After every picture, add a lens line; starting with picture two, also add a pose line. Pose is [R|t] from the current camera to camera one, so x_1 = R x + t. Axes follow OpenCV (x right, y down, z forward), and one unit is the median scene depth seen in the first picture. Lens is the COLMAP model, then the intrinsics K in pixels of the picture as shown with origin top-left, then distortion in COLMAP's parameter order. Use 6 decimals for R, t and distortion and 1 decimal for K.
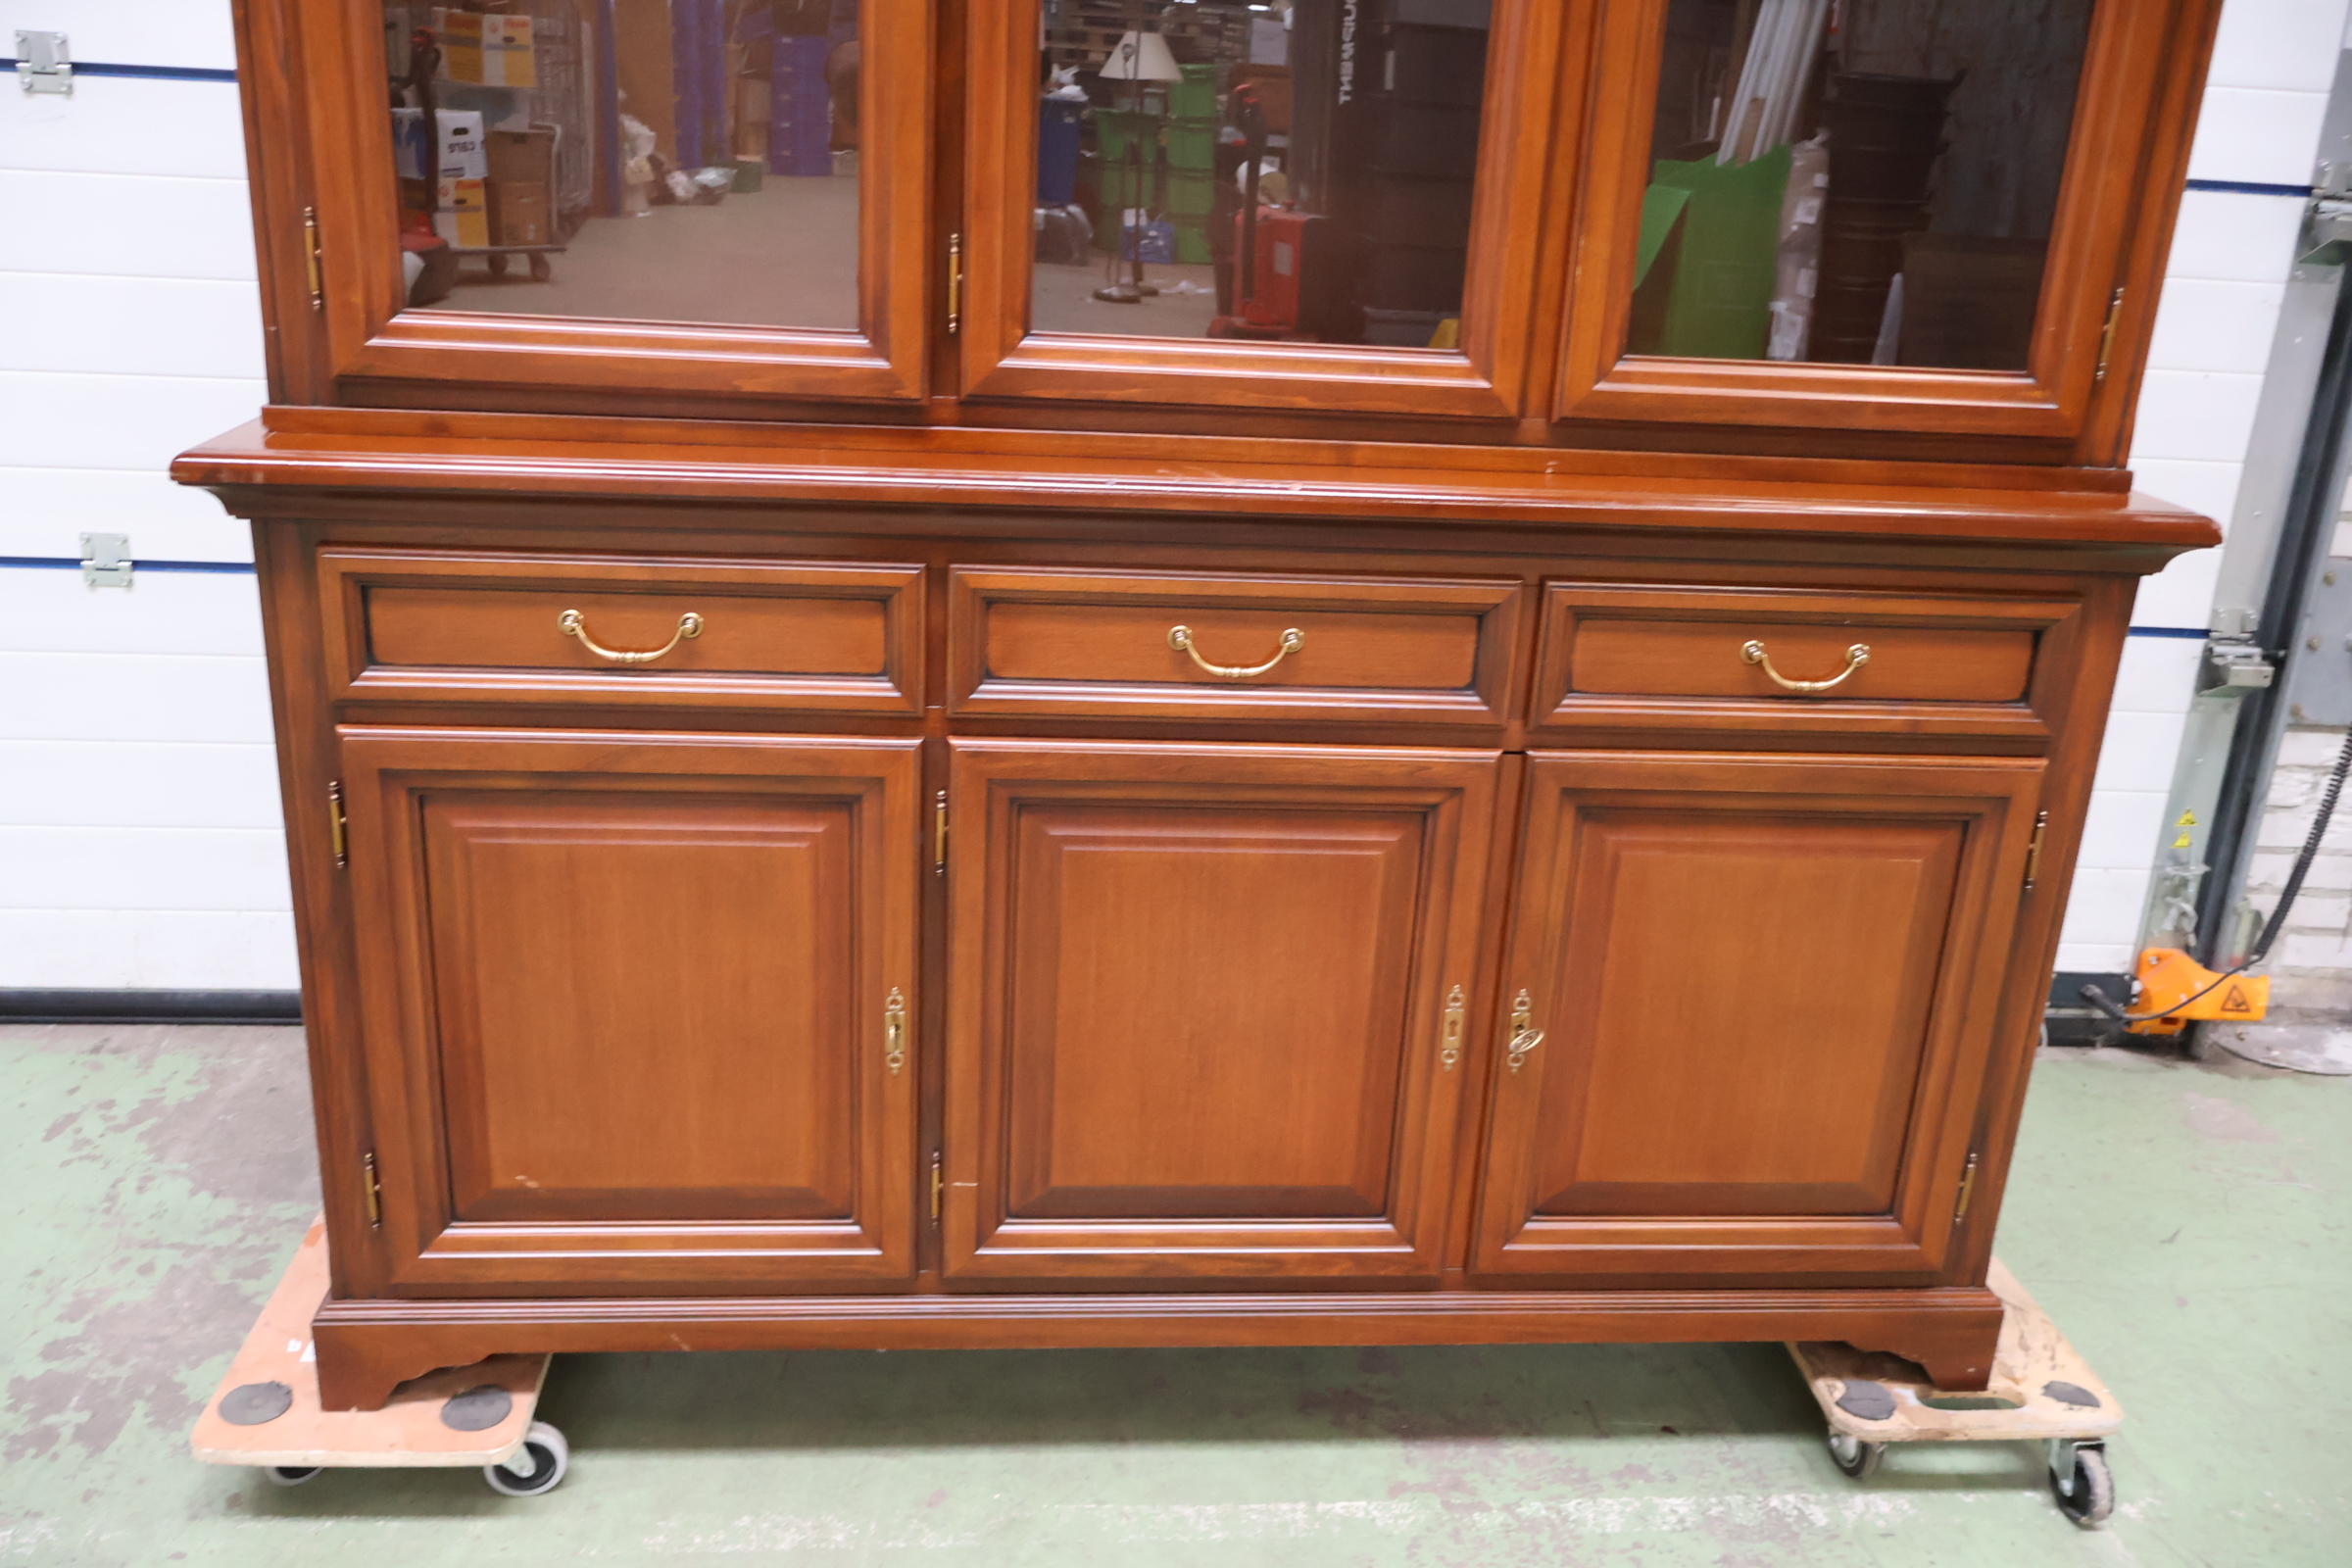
lens RADIAL K [[1954.1, 0, 1169.6], [0, 1954.1, 780.5], [0, 0, 1]] dist [-0.014938, 0.009707]
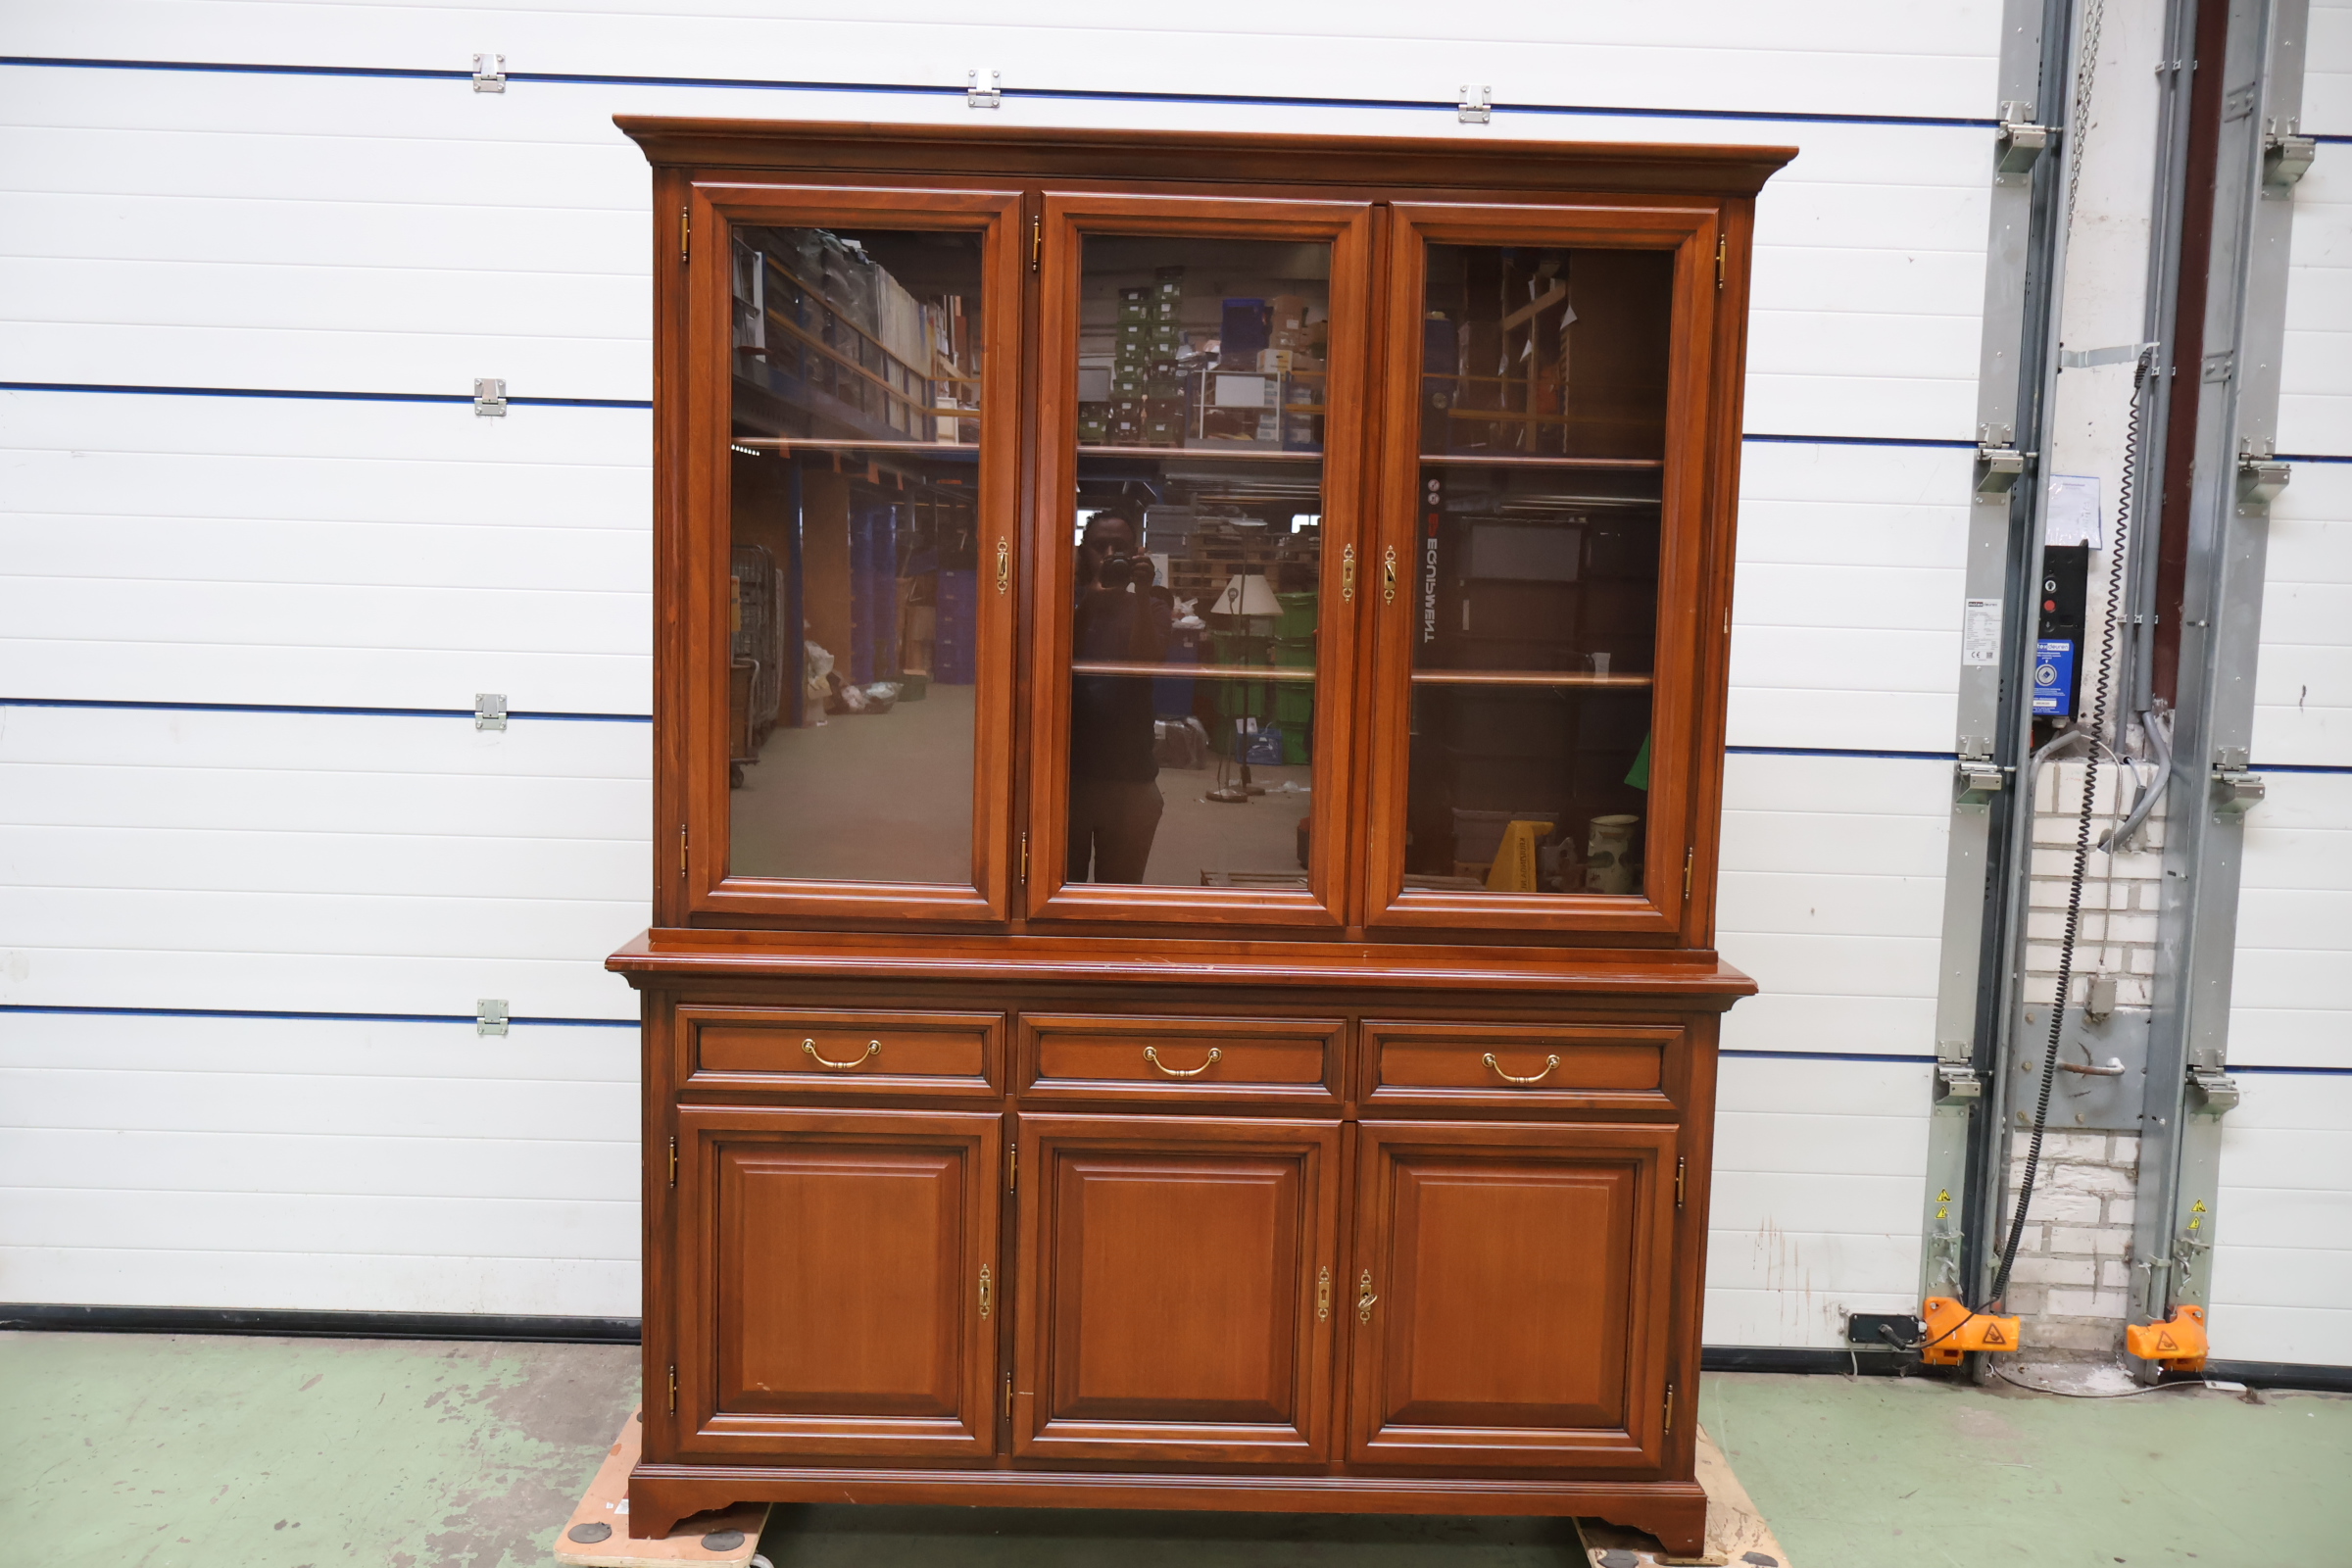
lens RADIAL K [[1954.1, 0, 1169.6], [0, 1954.1, 780.5], [0, 0, 1]] dist [-0.014938, 0.009707]
pose [[0.997126, -0.017133, -0.073800, 0.142385], [-0.000632, 0.972177, -0.234245, 0.090150], [0.075760, 0.233619, 0.969372, -0.682941]]
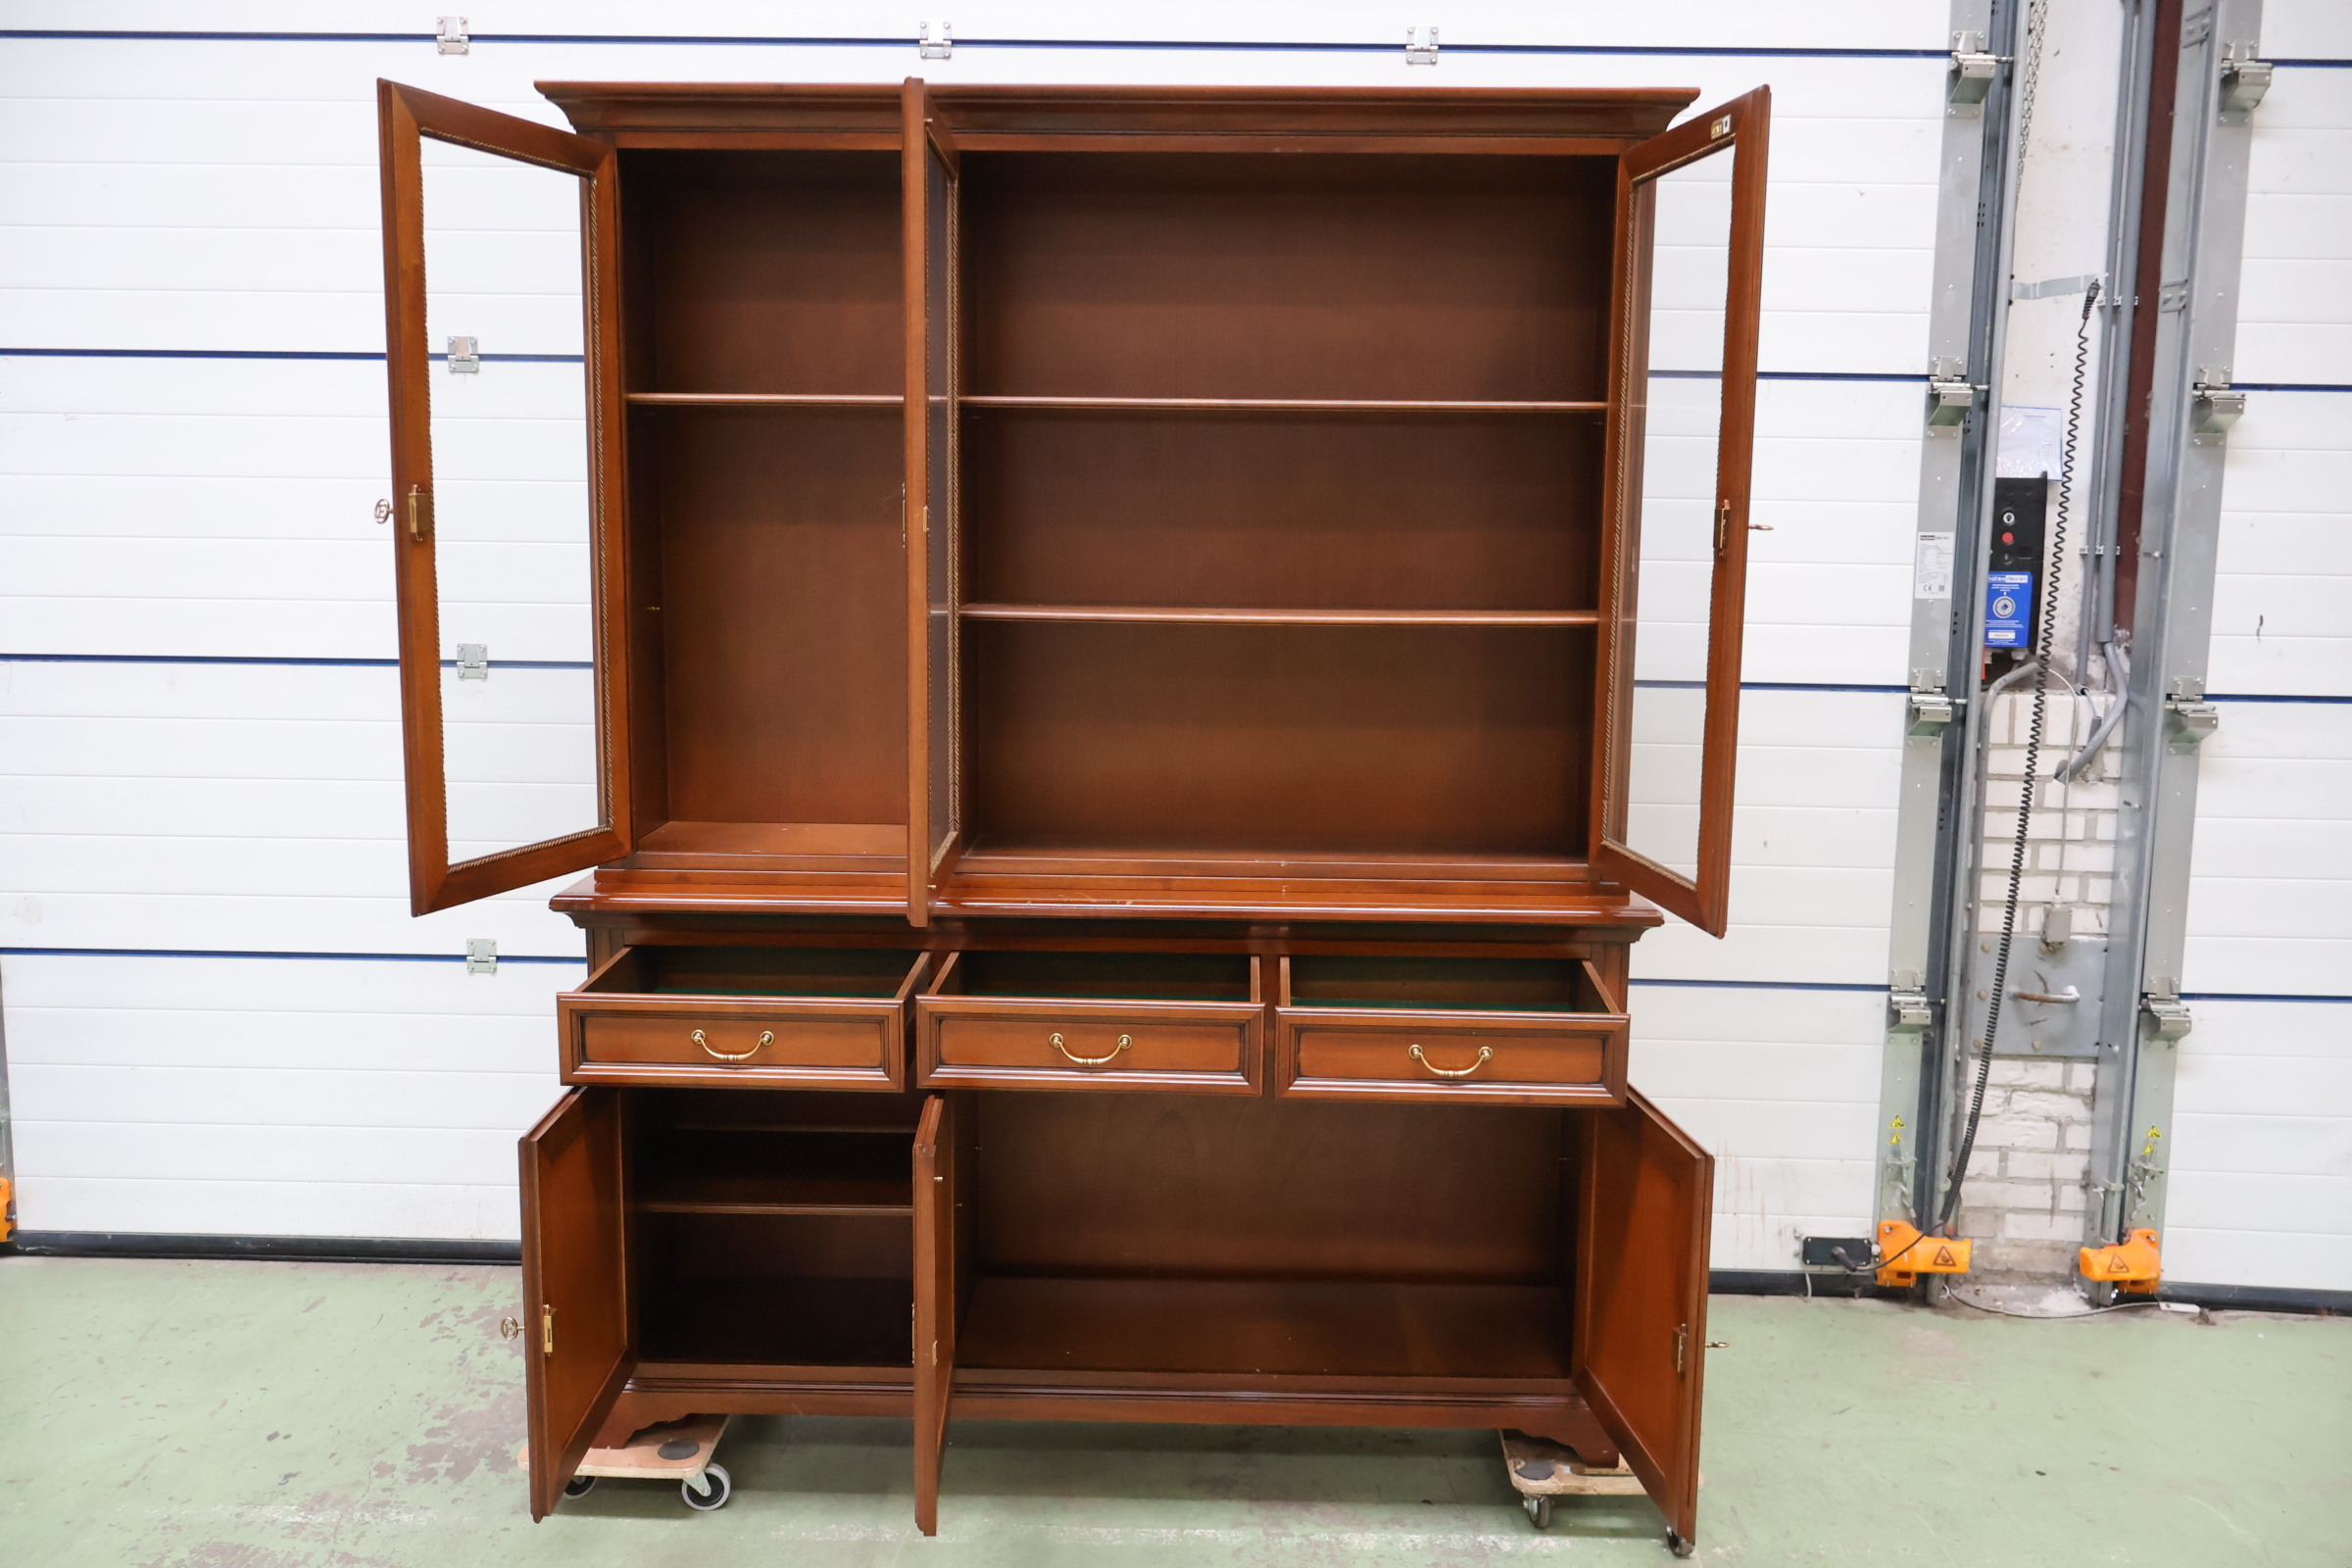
lens RADIAL K [[1950.9, 0, 1192.0], [0, 1950.9, 789.3], [0, 0, 1]] dist [-0.003861, -0.000227]
pose [[0.994183, -0.023299, -0.105151, 0.280218], [0.001955, 0.980064, -0.198674, 0.098896], [0.107683, 0.197313, 0.974408, -0.718961]]
